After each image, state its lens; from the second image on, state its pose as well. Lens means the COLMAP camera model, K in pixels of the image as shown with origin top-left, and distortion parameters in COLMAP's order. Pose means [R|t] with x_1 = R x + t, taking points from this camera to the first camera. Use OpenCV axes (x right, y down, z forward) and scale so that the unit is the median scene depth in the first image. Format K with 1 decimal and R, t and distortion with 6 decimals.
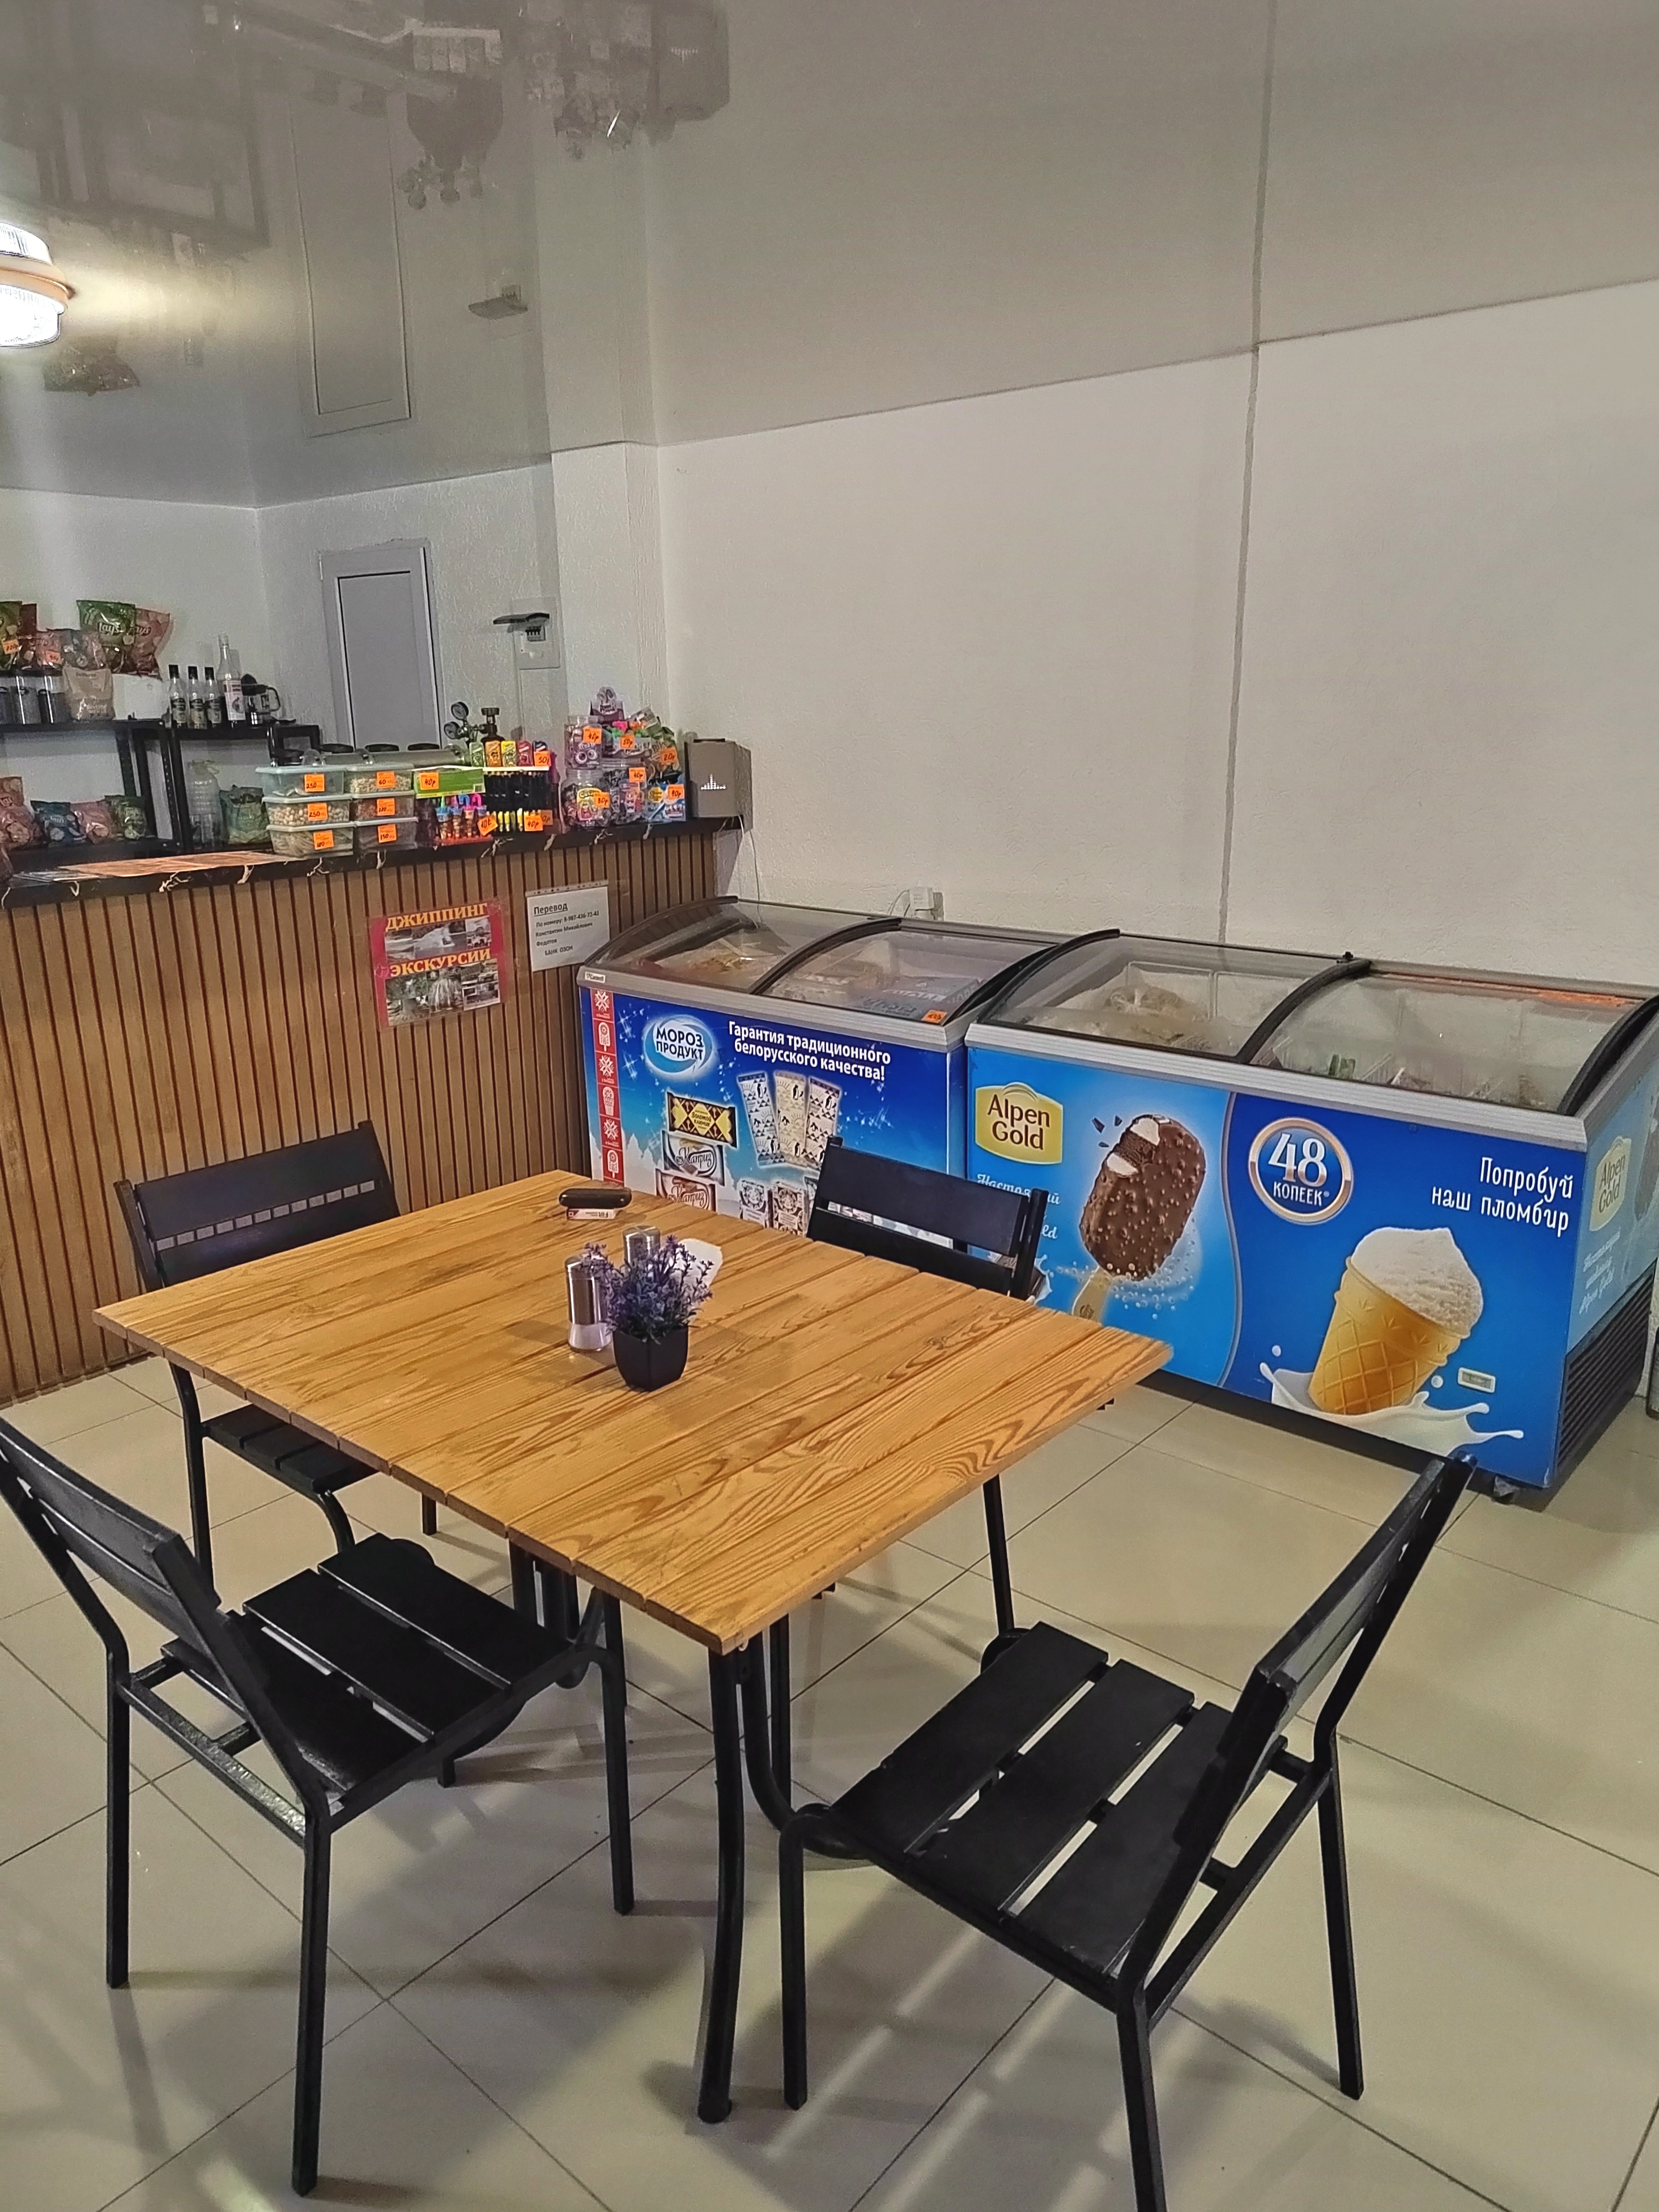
lens RADIAL K [[1493.7, 0, 829.5], [0, 1493.7, 1106.0], [0, 0, 1]] dist [0.125797, -0.002294]
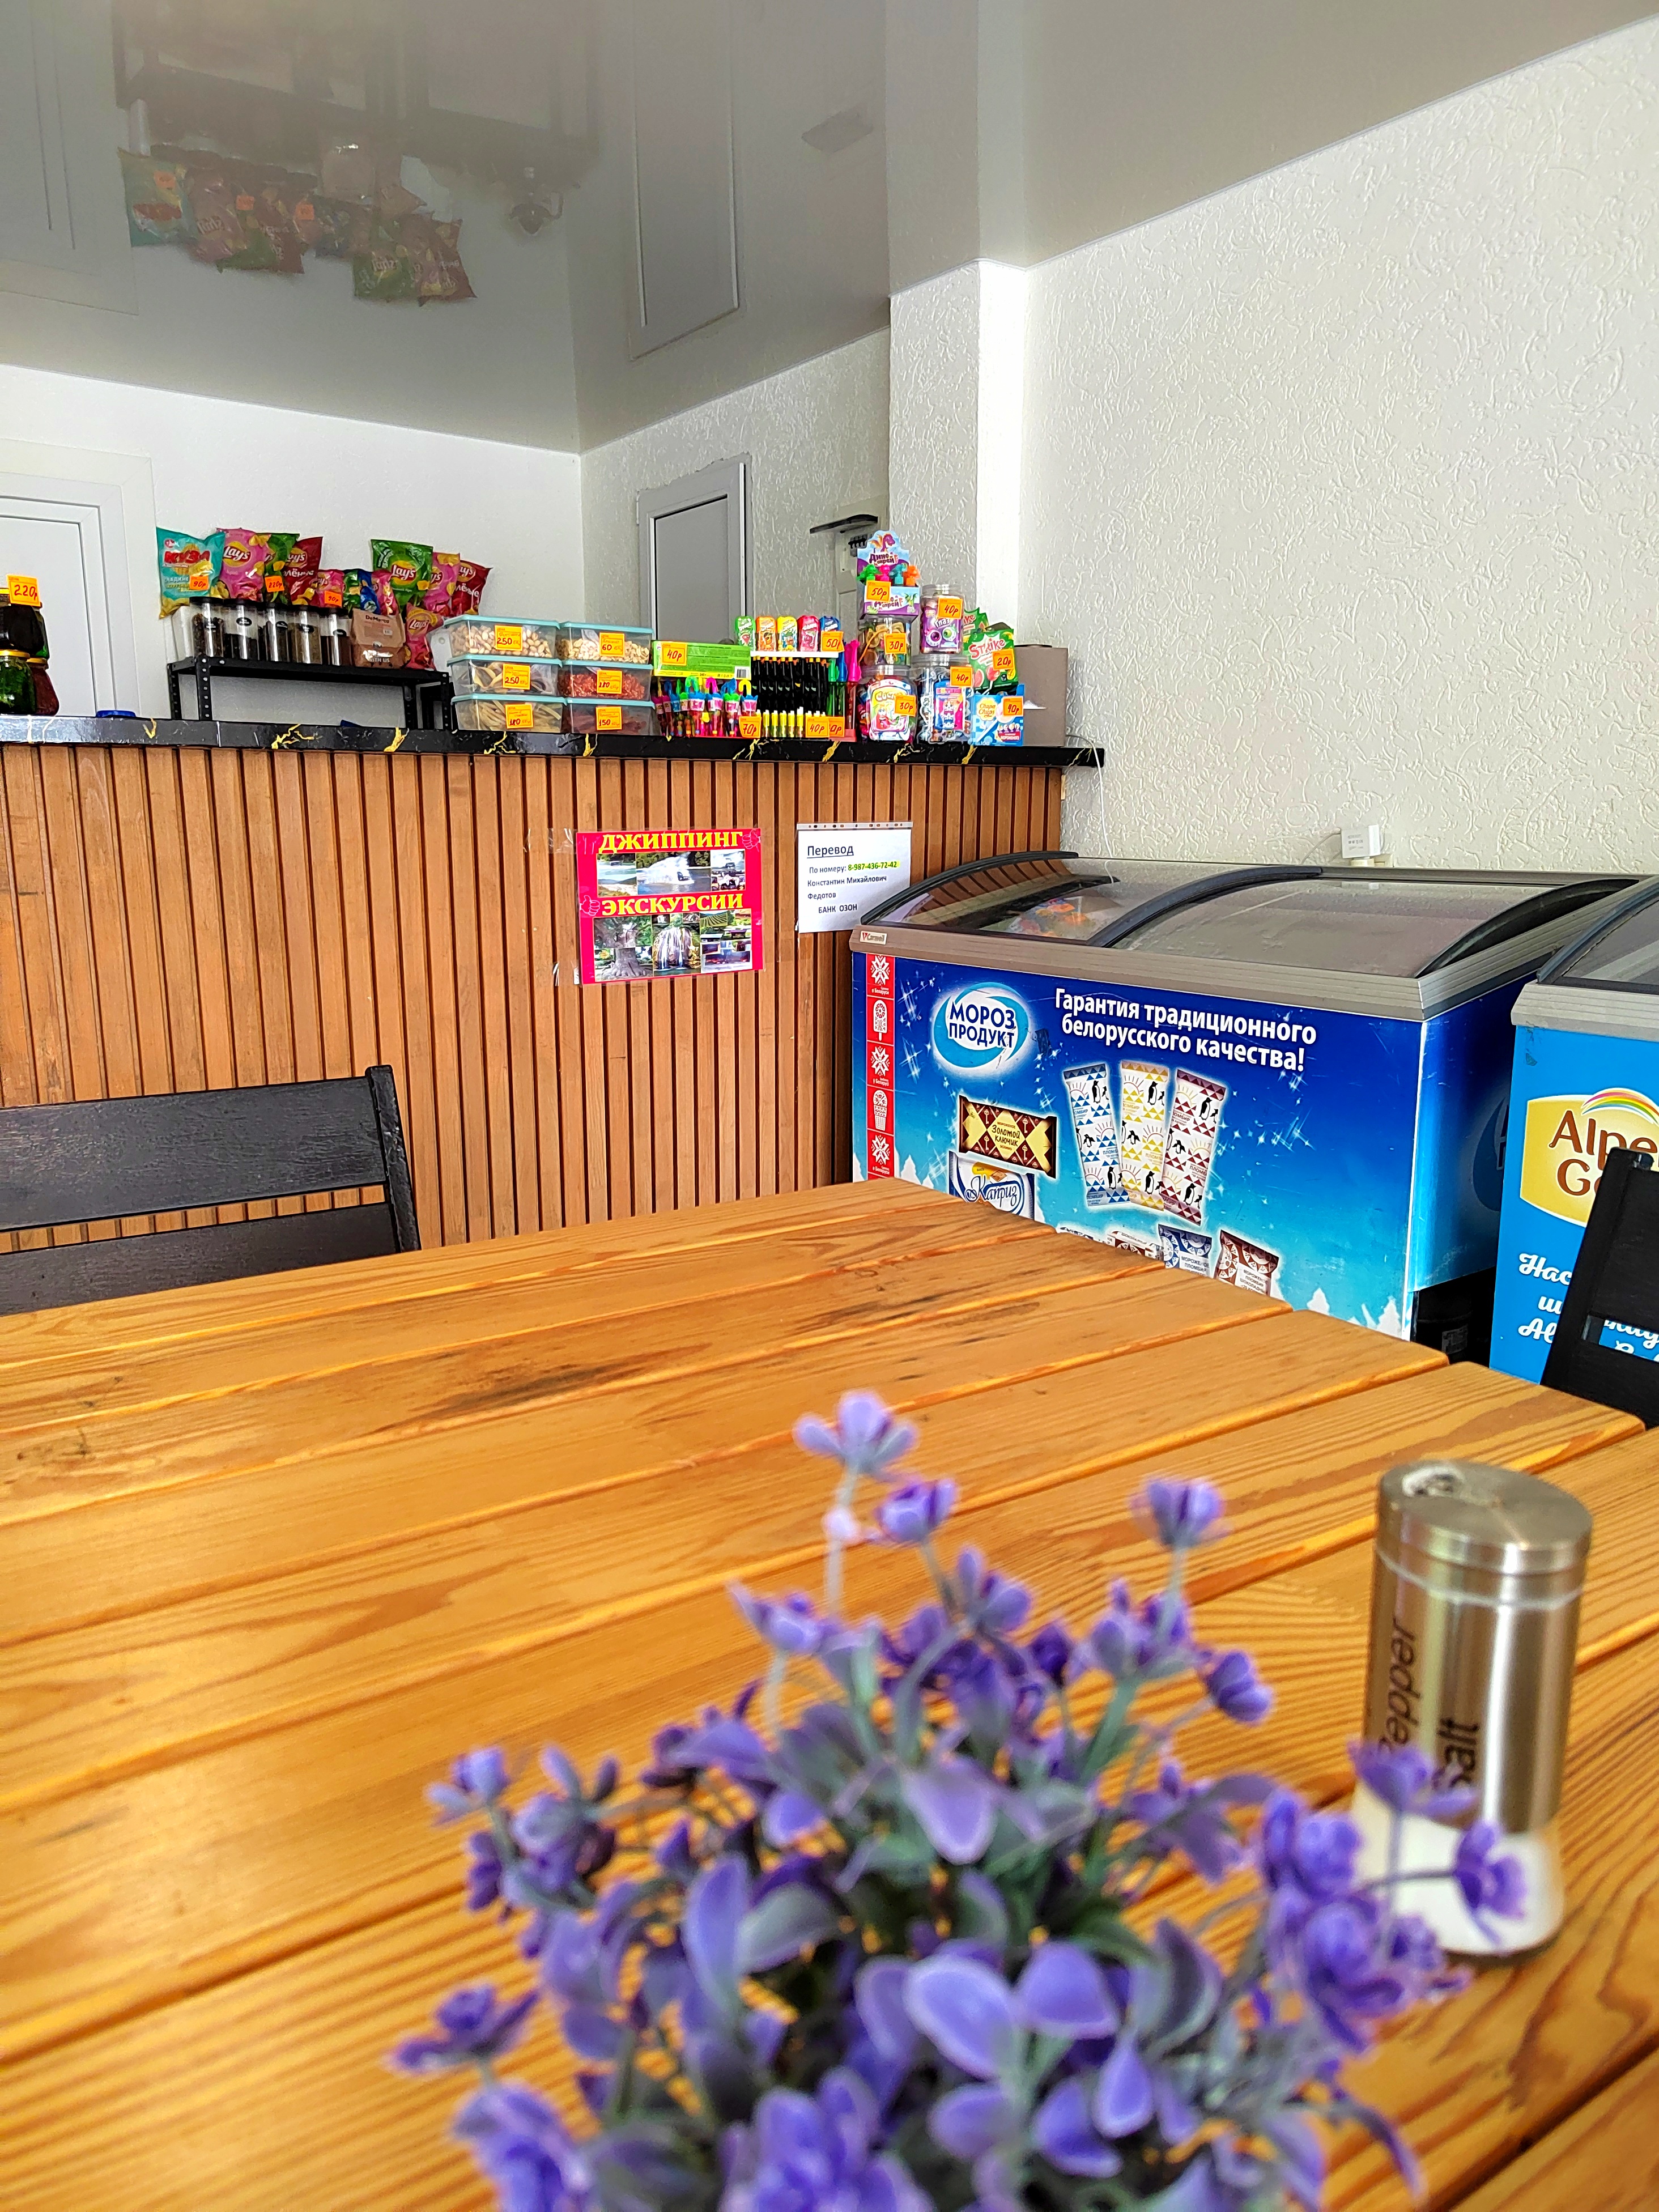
lens RADIAL K [[1451.6, 0, 829.5], [0, 1451.6, 1106.0], [0, 0, 1]] dist [0.002468, -0.000800]
pose [[0.967739, 0.062405, -0.244106, -0.004126], [-0.082574, 0.993887, -0.073275, 0.049731], [0.238041, 0.091068, 0.966976, 0.348644]]
